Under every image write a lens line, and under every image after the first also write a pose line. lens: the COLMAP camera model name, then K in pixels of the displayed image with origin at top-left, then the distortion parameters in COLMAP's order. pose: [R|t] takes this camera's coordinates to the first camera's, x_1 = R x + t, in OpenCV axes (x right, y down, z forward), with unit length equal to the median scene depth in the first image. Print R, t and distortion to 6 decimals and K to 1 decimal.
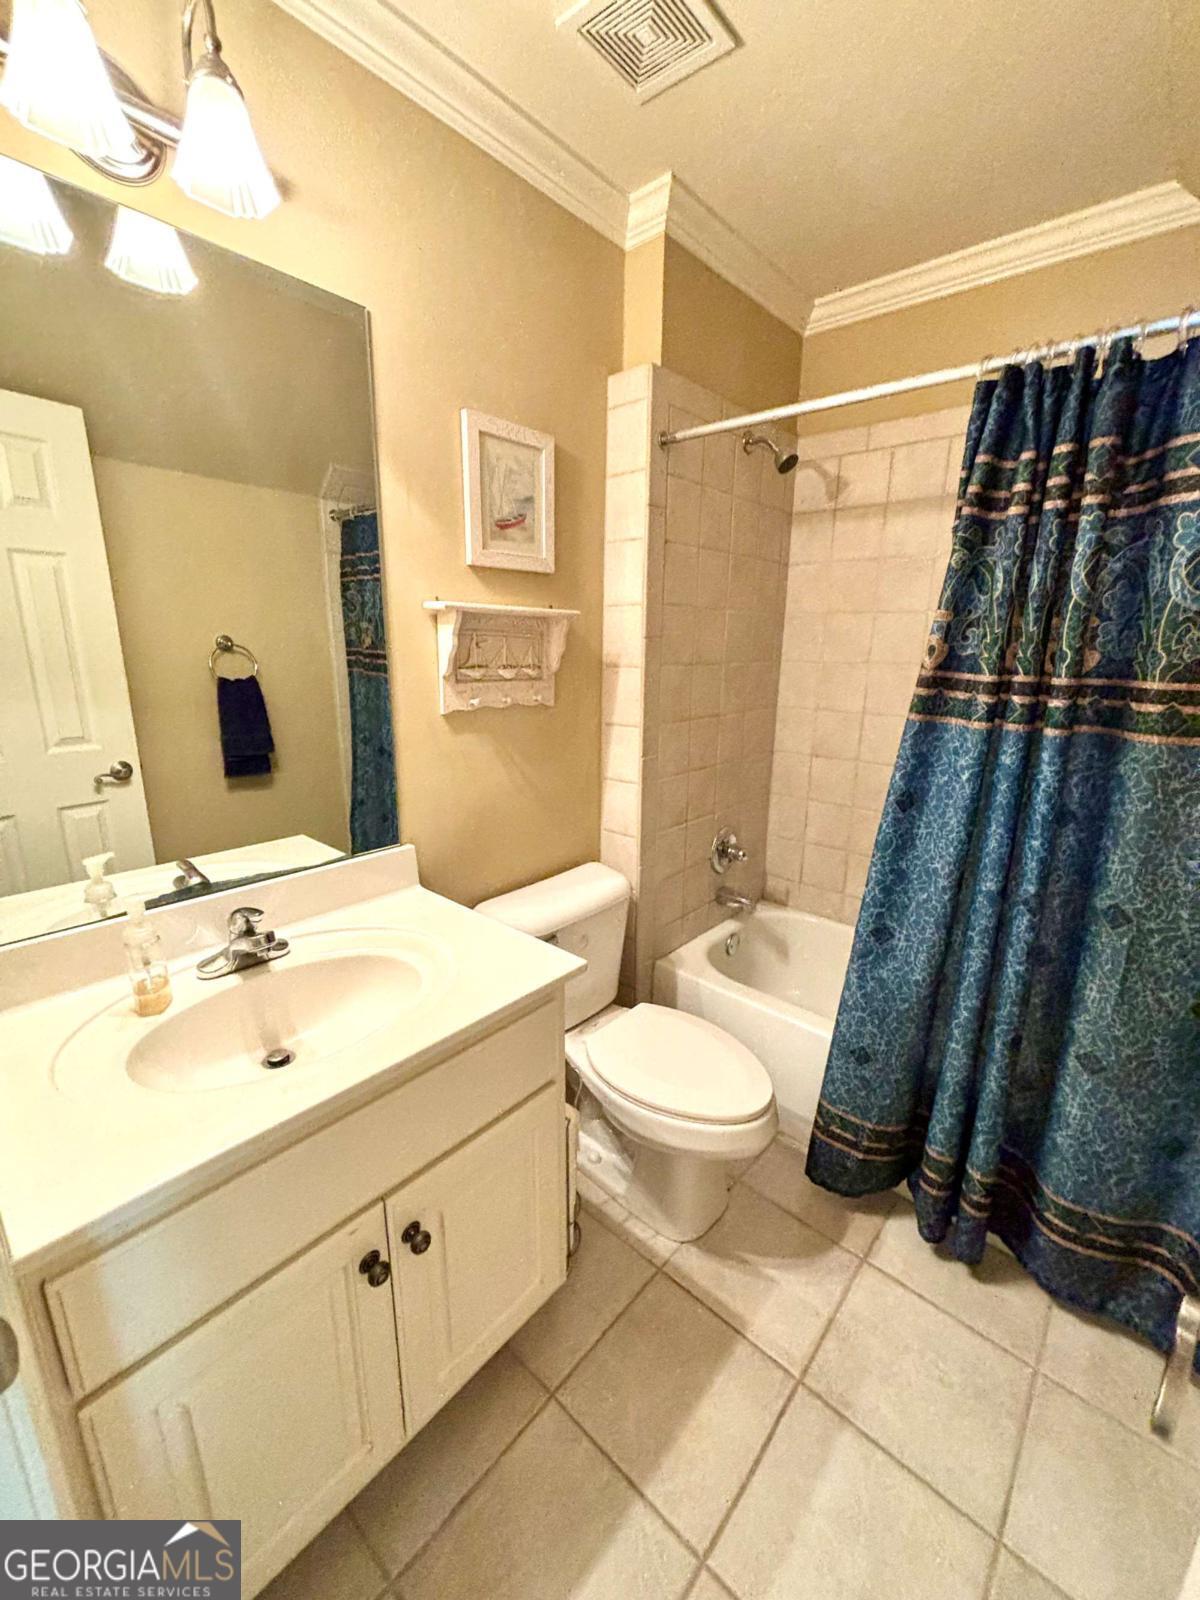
lens RADIAL K [[639.5, 0, 600.0], [0, 639.5, 800.0], [0, 0, 1]] dist [0.000748, -0.000199]
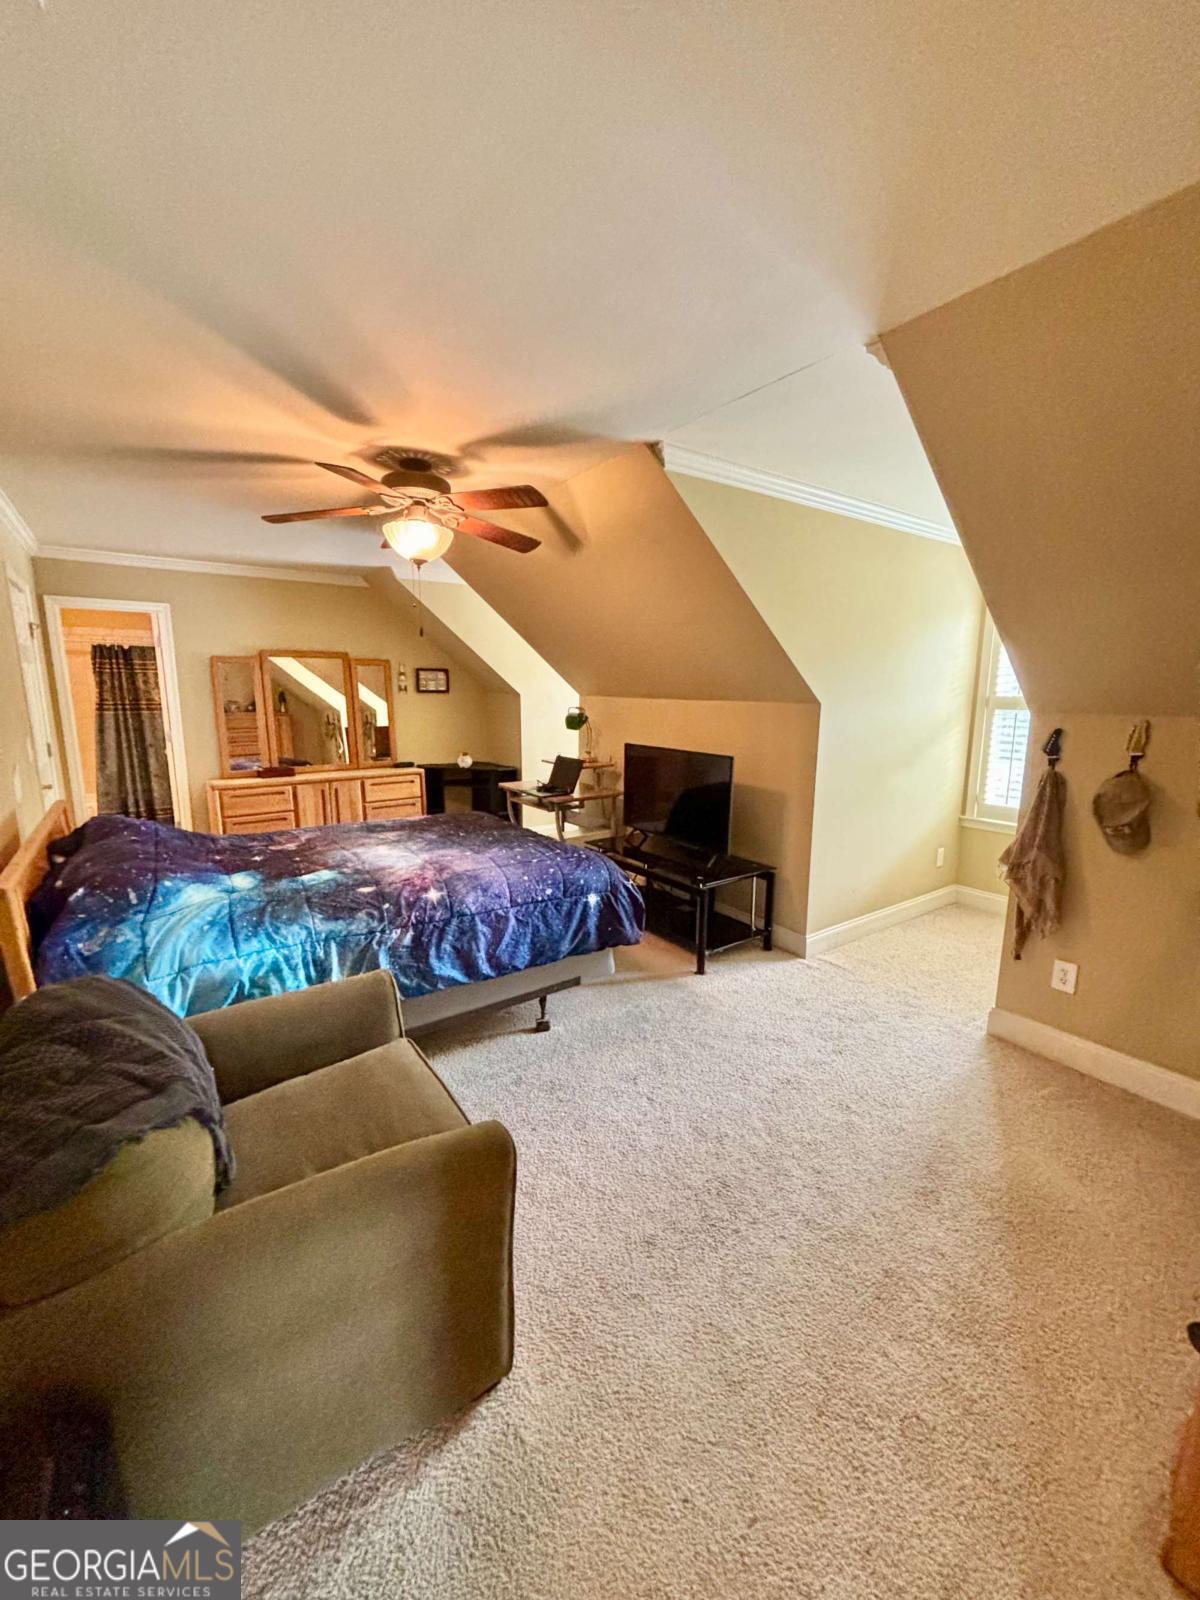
lens RADIAL K [[639.5, 0, 600.0], [0, 639.5, 800.0], [0, 0, 1]] dist [0.000748, -0.000199]
pose [[0.226306, -0.175229, 0.958165, -1.579442], [0.238589, 0.963692, 0.119889, 0.389659], [-0.944384, 0.201476, 0.259897, -1.711576]]
